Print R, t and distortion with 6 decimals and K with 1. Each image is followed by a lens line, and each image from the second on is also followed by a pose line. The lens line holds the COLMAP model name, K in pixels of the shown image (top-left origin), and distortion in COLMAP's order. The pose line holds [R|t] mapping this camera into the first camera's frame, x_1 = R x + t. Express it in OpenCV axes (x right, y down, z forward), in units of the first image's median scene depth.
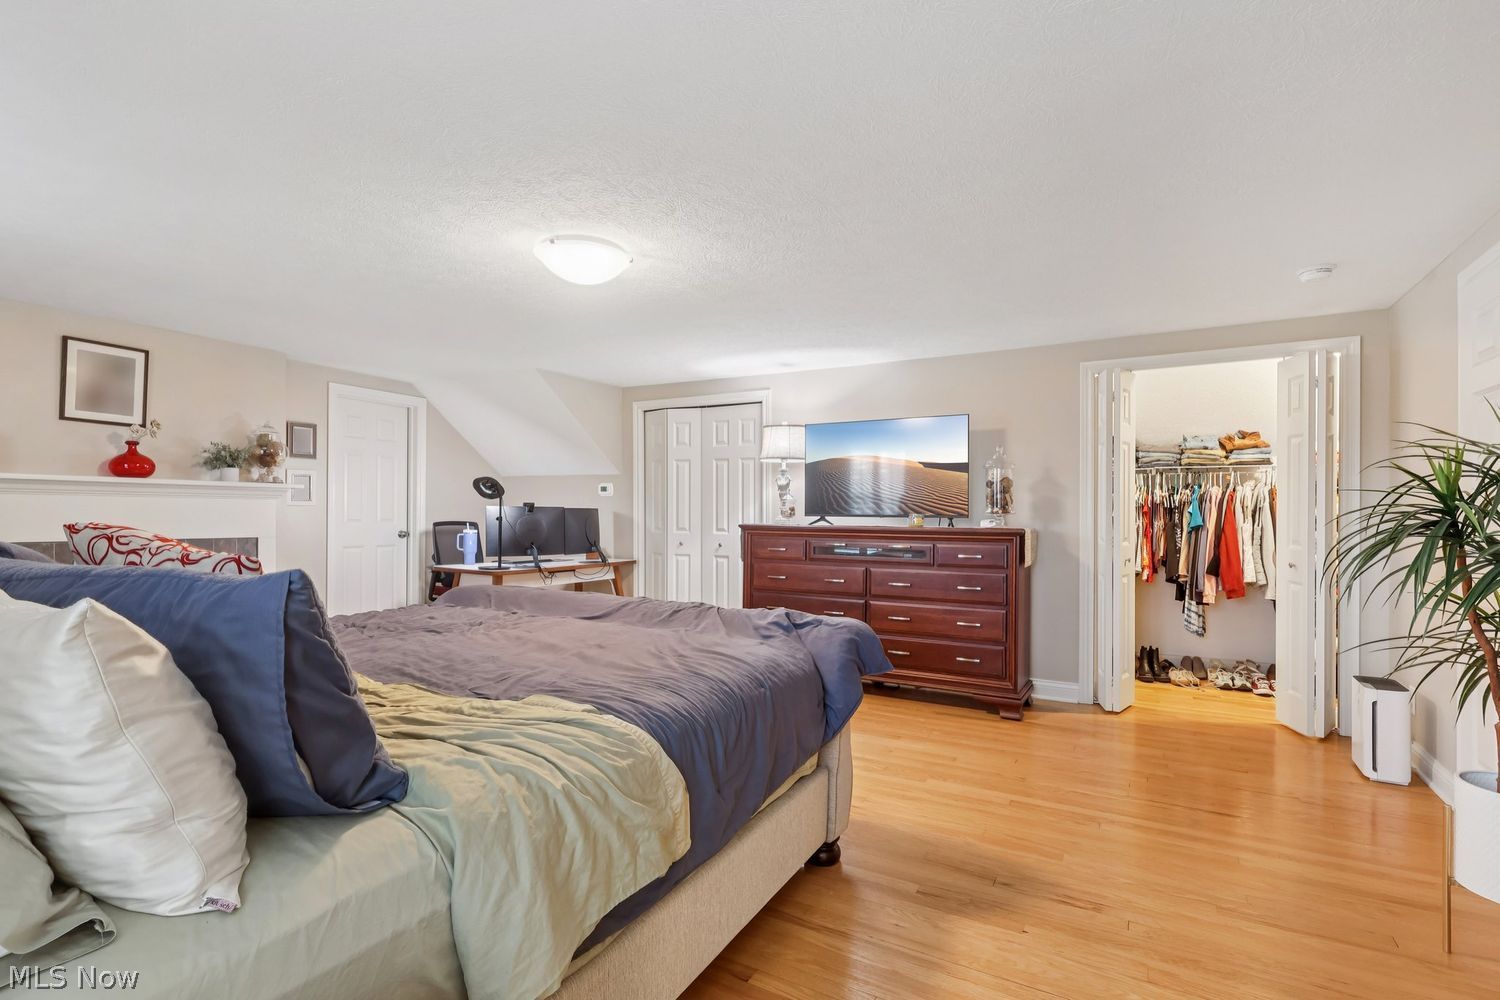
lens RADIAL K [[733.0, 0, 739.7], [0, 733.0, 502.7], [0, 0, 1]] dist [-0.000103, -0.000007]
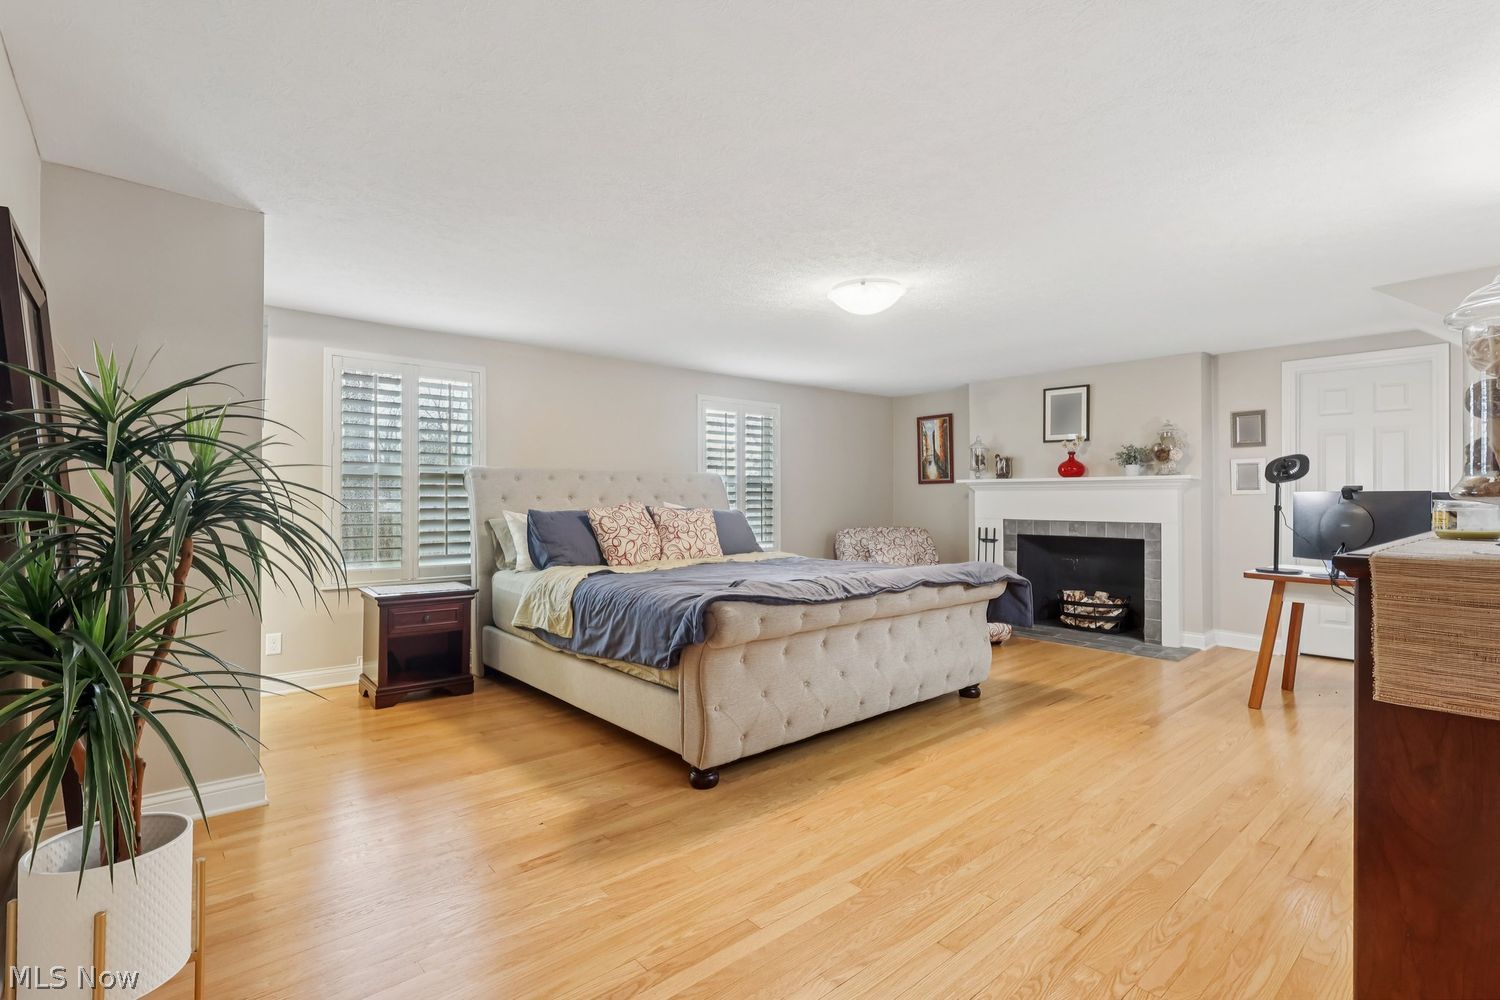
lens RADIAL K [[733.0, 0, 739.7], [0, 733.0, 502.7], [0, 0, 1]] dist [-0.000103, -0.000007]
pose [[-0.364819, -0.001545, -0.931077, 0.668455], [0.008874, 0.999947, -0.005136, 0.015671], [0.931036, -0.010136, -0.364786, 0.824260]]
